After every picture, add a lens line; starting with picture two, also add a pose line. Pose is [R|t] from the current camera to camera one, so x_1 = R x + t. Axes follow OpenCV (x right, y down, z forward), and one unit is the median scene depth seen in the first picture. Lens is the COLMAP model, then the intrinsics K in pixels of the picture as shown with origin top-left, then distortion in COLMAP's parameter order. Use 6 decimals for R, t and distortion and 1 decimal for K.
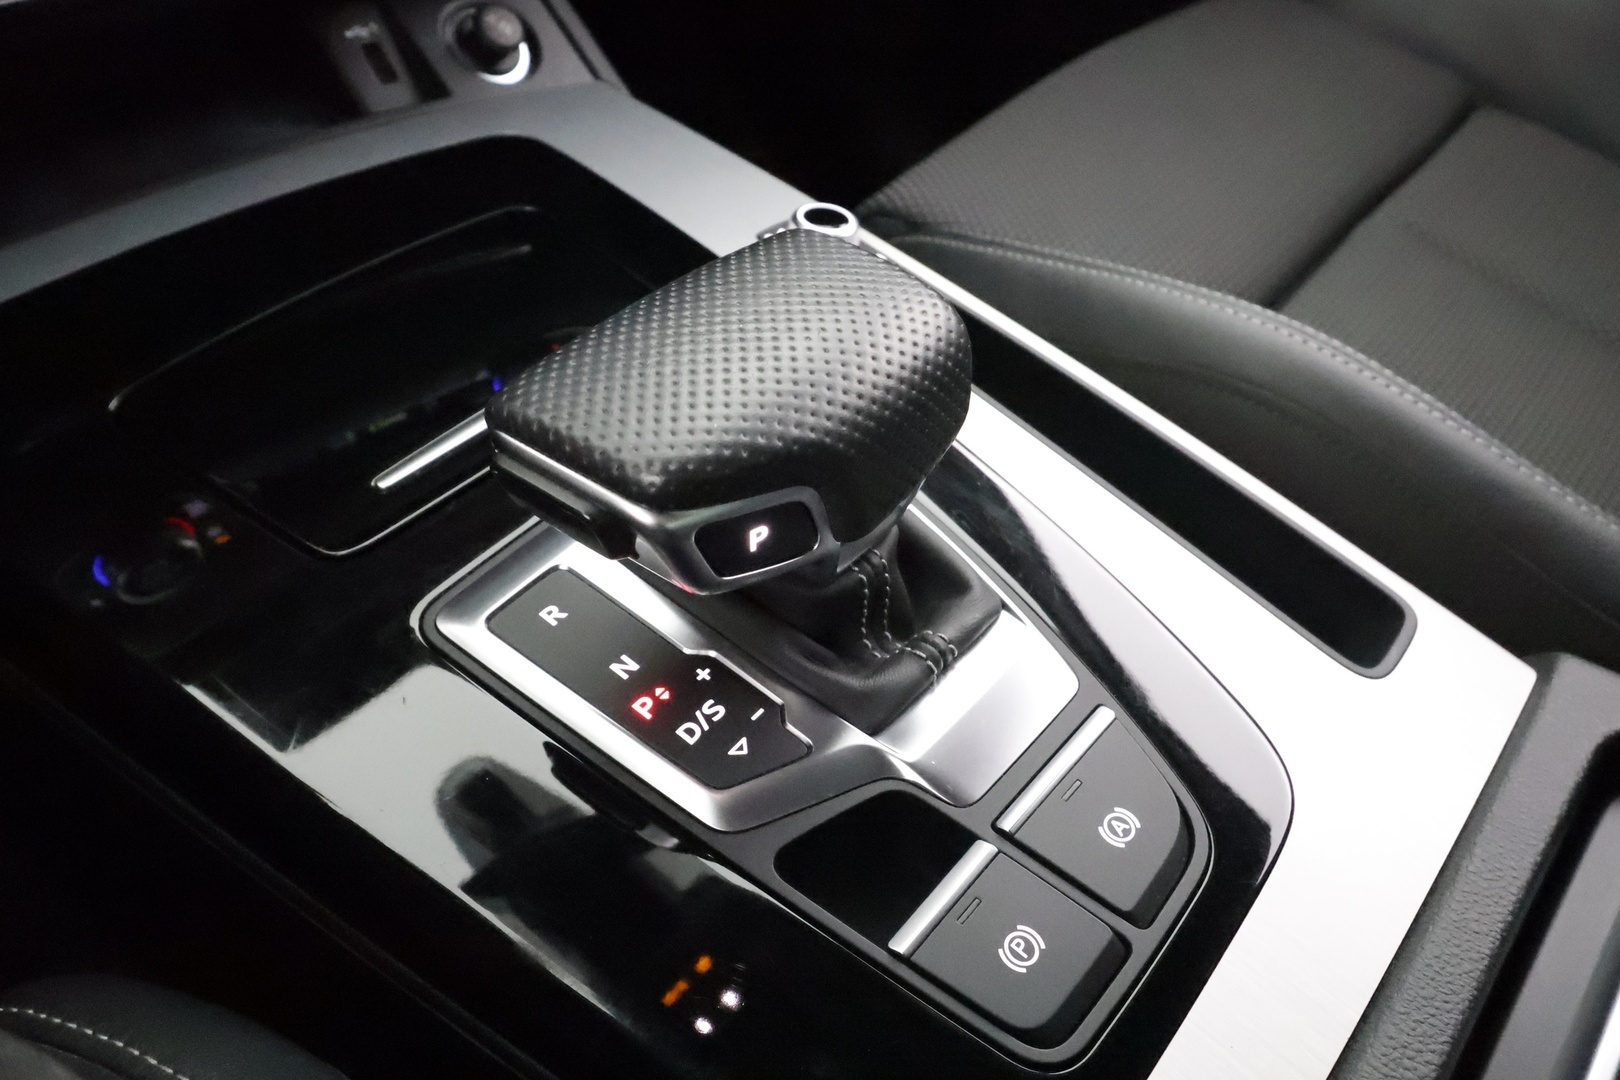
lens RADIAL K [[1299.6, 0, 801.1], [0, 1299.6, 547.6], [0, 0, 1]] dist [0.008971, -0.011381]
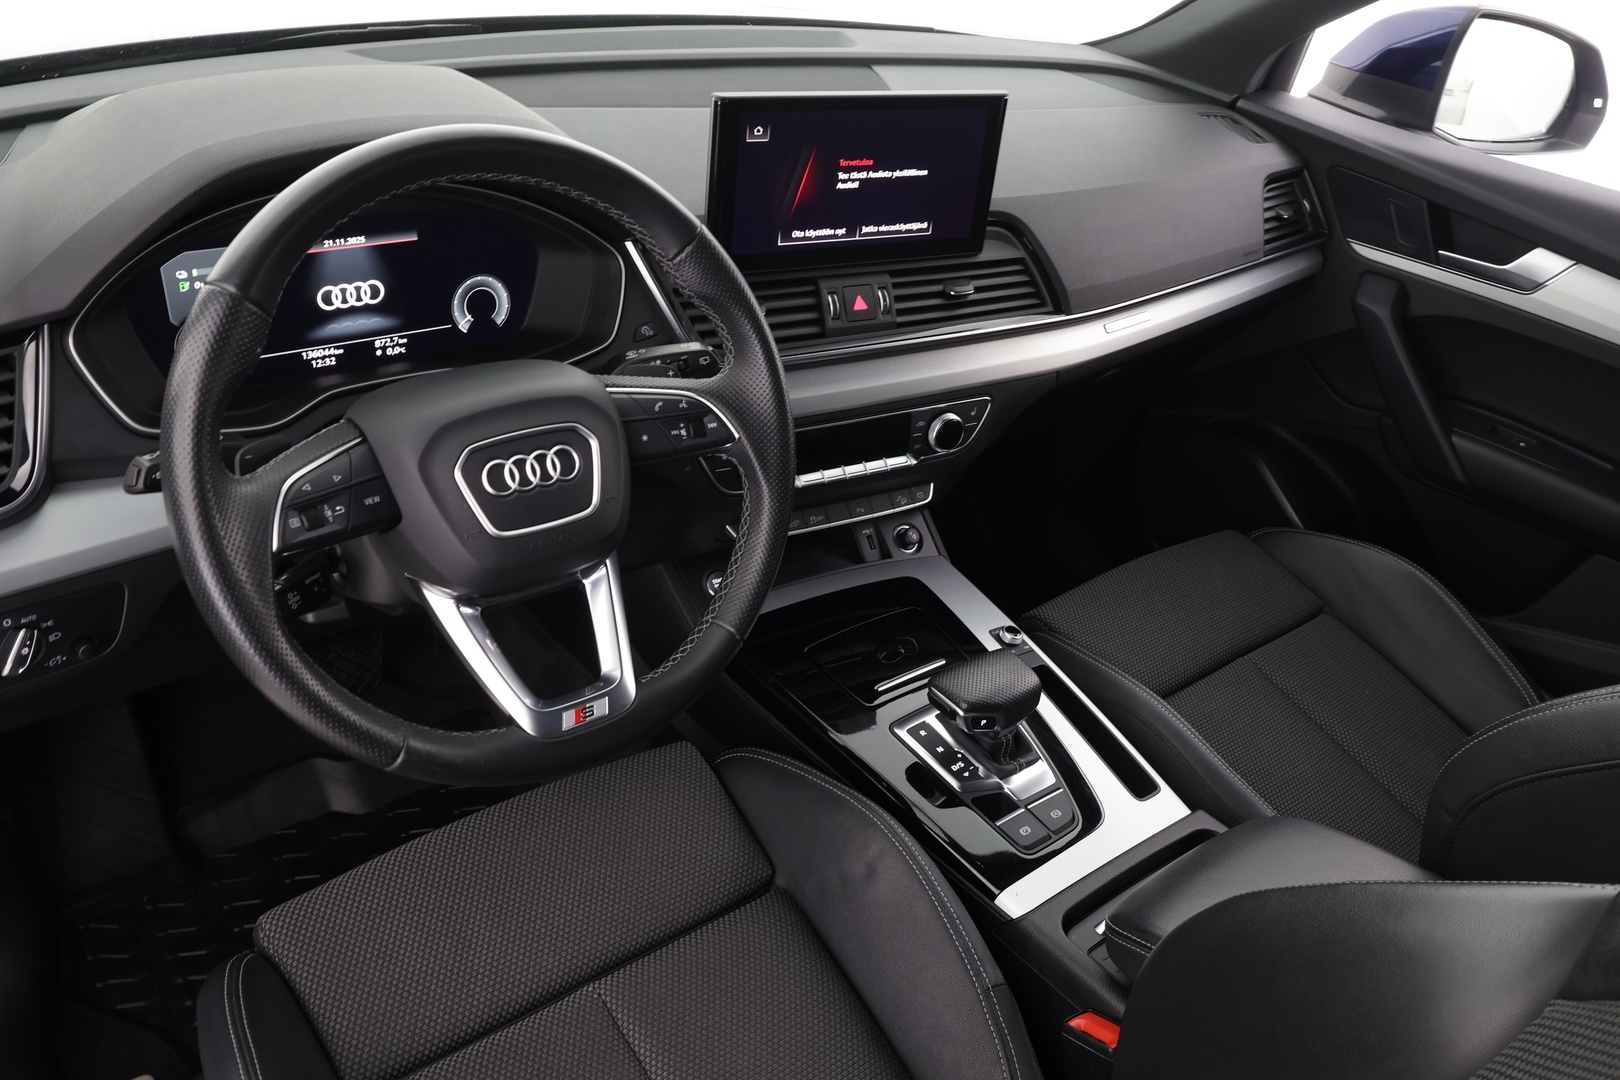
lens RADIAL K [[1299.6, 0, 801.1], [0, 1299.6, 547.6], [0, 0, 1]] dist [0.008971, -0.011381]
pose [[0.972030, 0.194593, -0.131497, -0.138518], [-0.214887, 0.962836, -0.163617, 0.225984], [0.094771, 0.187298, 0.977721, -2.846416]]
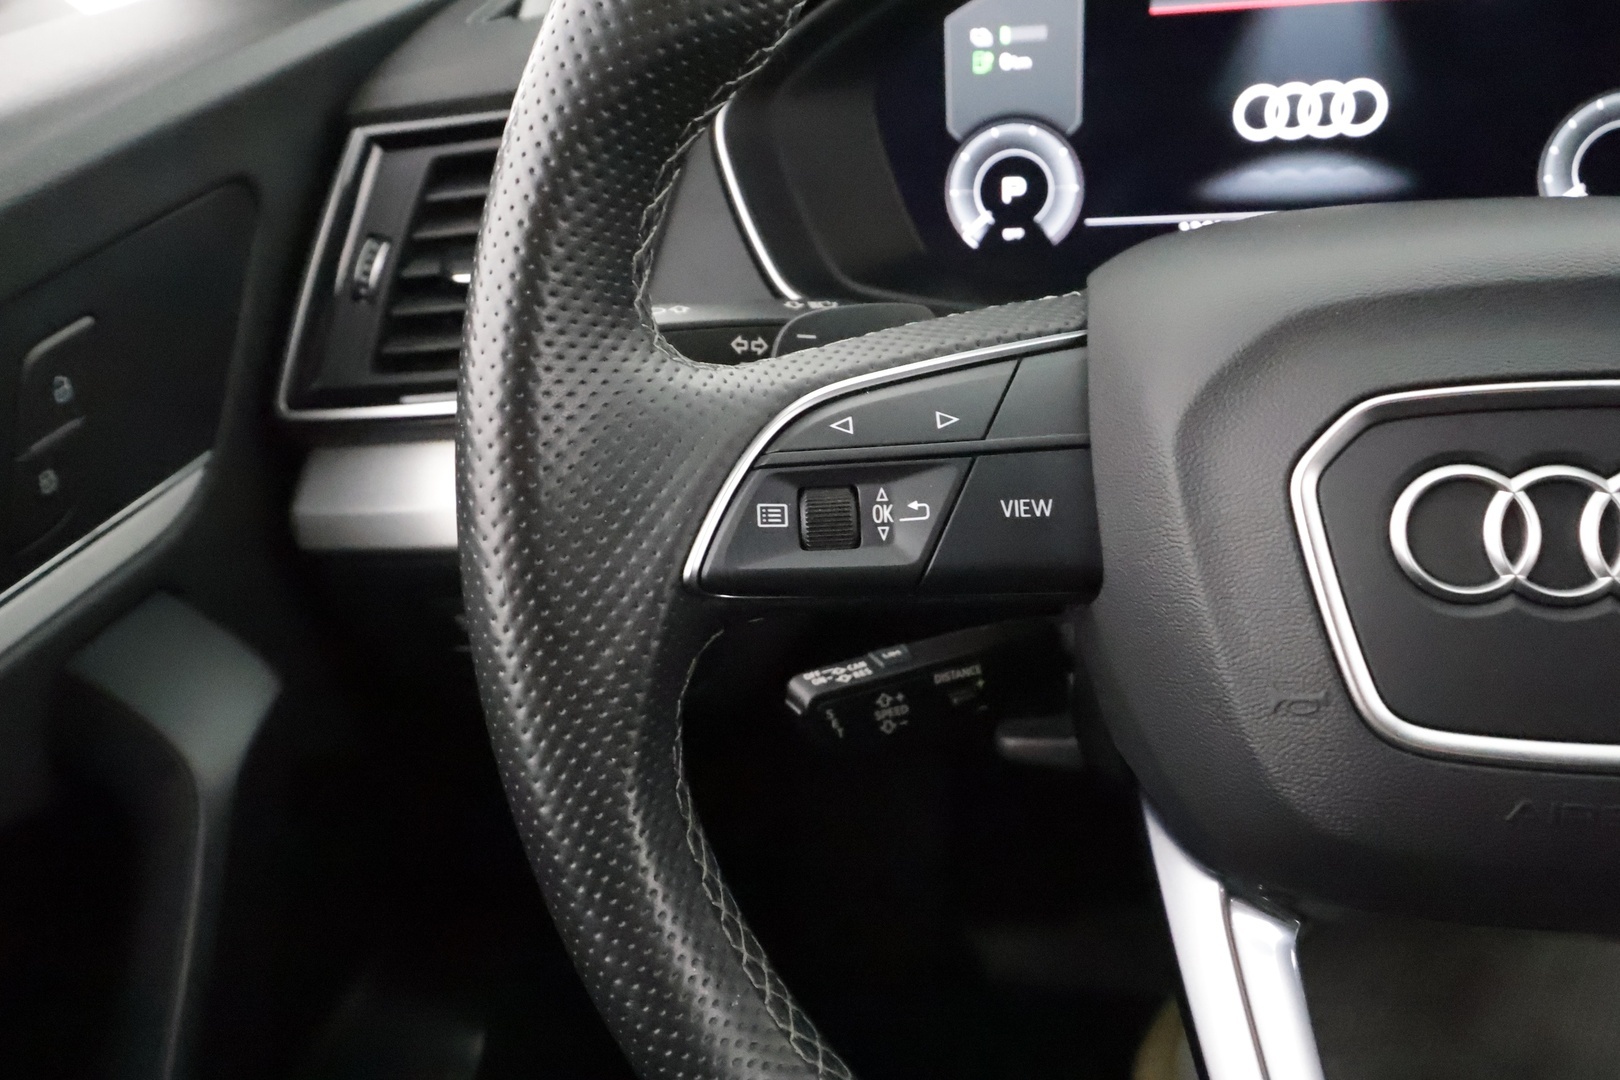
lens RADIAL K [[1299.6, 0, 801.1], [0, 1299.6, 547.6], [0, 0, 1]] dist [0.008971, -0.011381]
pose [[0.516425, 0.388369, -0.763201, -0.733327], [-0.503564, 0.858589, 0.096169, -0.082727], [0.692624, 0.334656, 0.638965, -1.088610]]
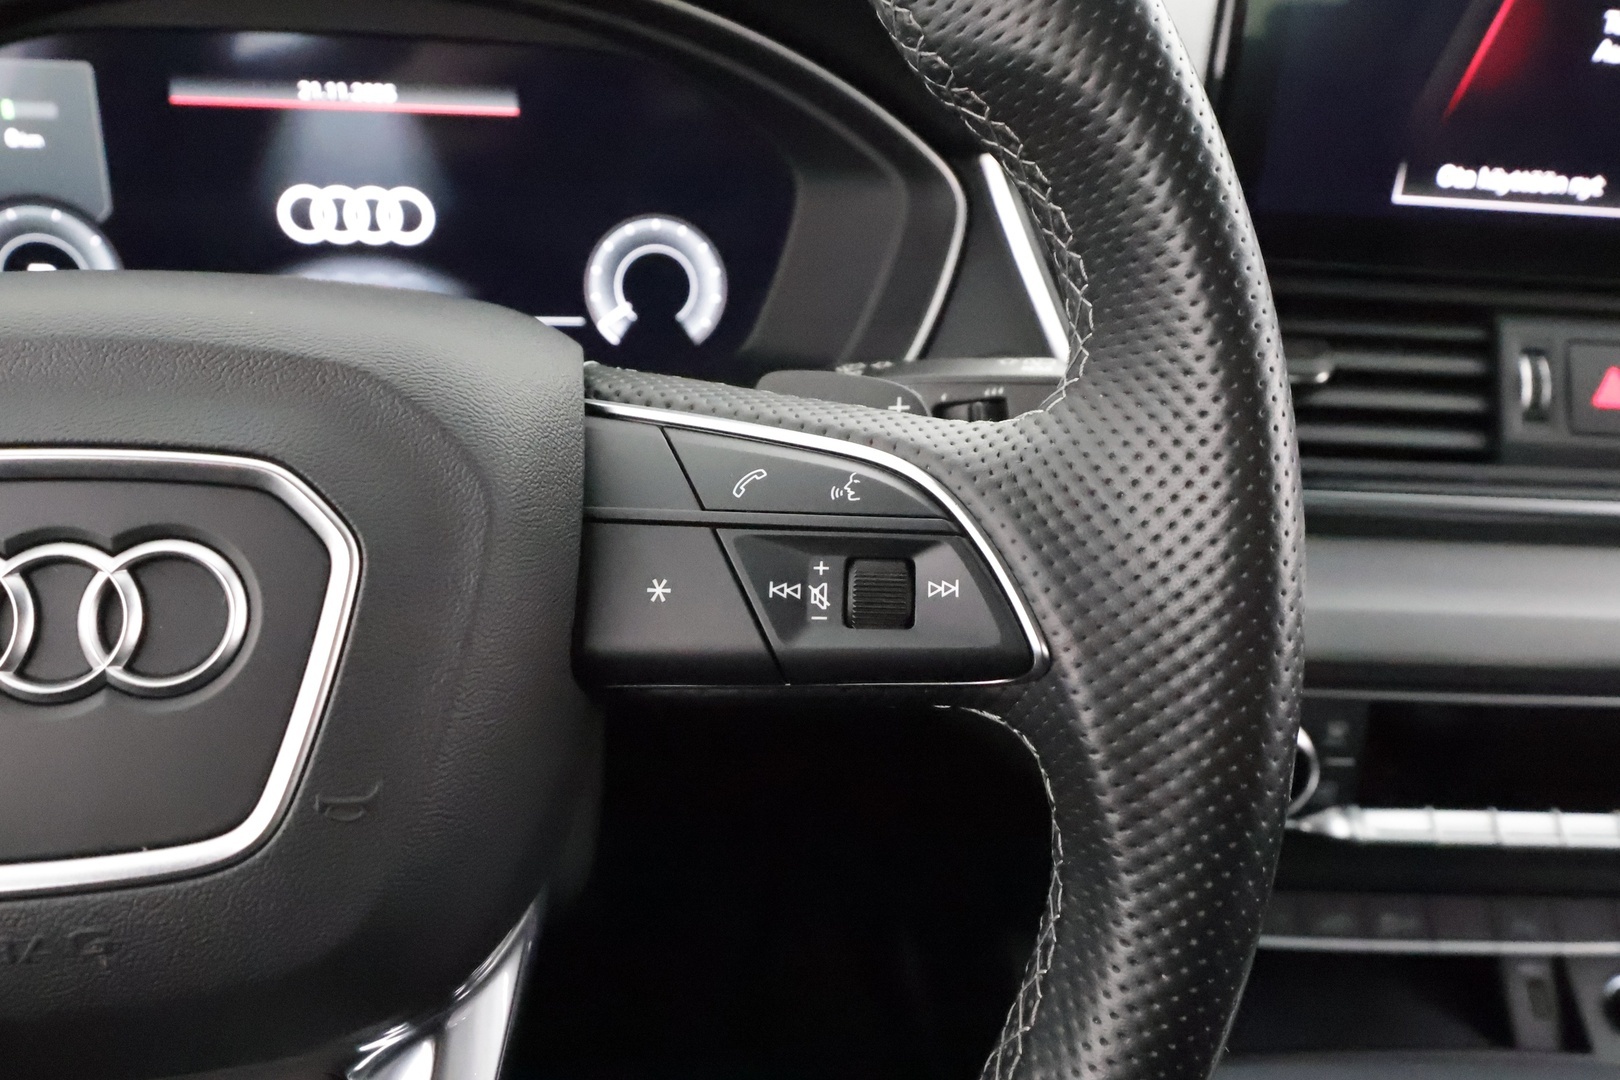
lens RADIAL K [[1299.6, 0, 801.1], [0, 1299.6, 547.6], [0, 0, 1]] dist [0.008971, -0.011381]
pose [[0.762421, 0.298853, -0.573935, -0.424461], [-0.464627, 0.870166, -0.164112, -0.338174], [0.450373, 0.391788, 0.802288, -0.688526]]
